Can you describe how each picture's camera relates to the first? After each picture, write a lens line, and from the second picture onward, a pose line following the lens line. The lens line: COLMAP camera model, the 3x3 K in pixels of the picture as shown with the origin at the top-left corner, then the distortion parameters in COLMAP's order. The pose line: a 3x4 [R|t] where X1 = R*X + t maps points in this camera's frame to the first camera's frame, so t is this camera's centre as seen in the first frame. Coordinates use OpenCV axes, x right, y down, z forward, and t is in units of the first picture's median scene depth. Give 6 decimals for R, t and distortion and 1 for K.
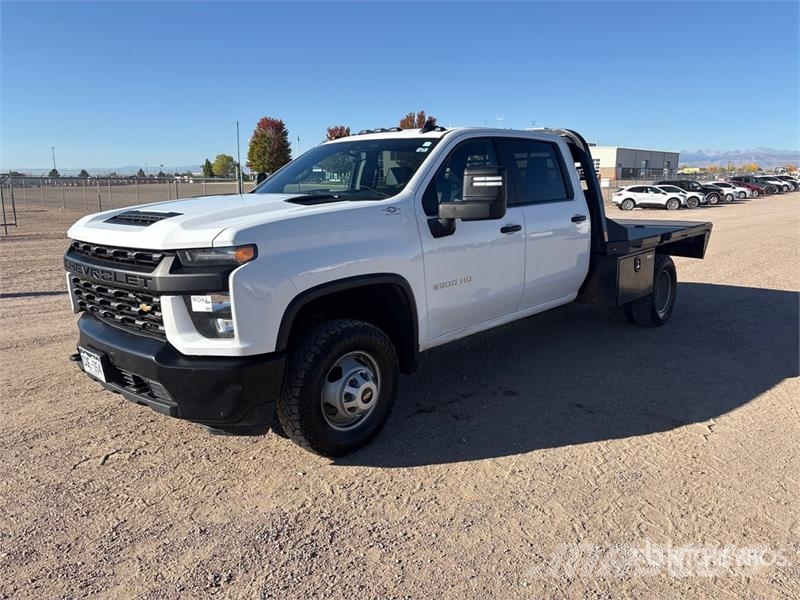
lens RADIAL K [[609.1, 0, 400.0], [0, 609.1, 300.0], [0, 0, 1]] dist [0.035541, -0.008370]
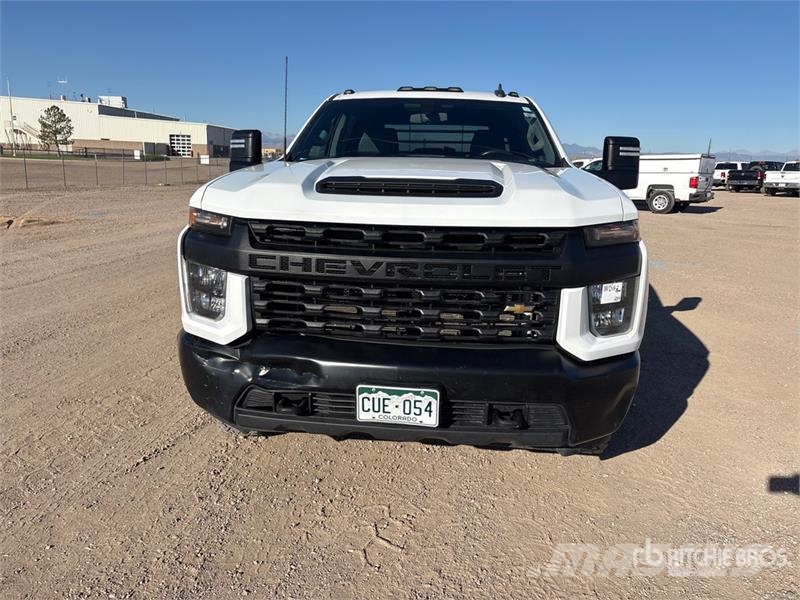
lens RADIAL K [[609.1, 0, 400.0], [0, 609.1, 300.0], [0, 0, 1]] dist [0.035541, -0.008370]
pose [[0.782480, -0.109405, 0.612989, -0.423638], [0.087757, 0.993994, 0.065383, -0.025292], [-0.616461, 0.002633, 0.787381, 0.225596]]
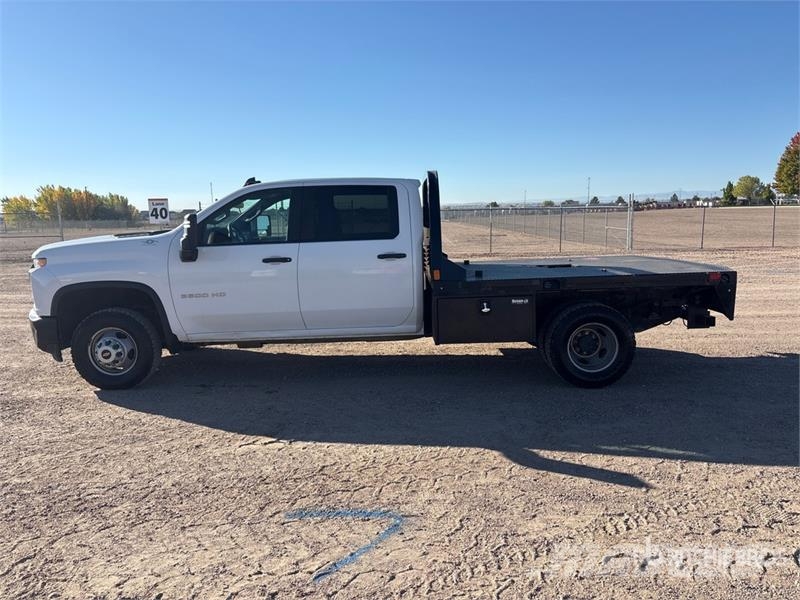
lens RADIAL K [[609.1, 0, 400.0], [0, 609.1, 300.0], [0, 0, 1]] dist [0.035541, -0.008370]
pose [[0.672941, 0.101956, -0.732636, 0.805679], [-0.130232, 0.991314, 0.018334, -0.058039], [0.728142, 0.083075, 0.680374, 0.212699]]
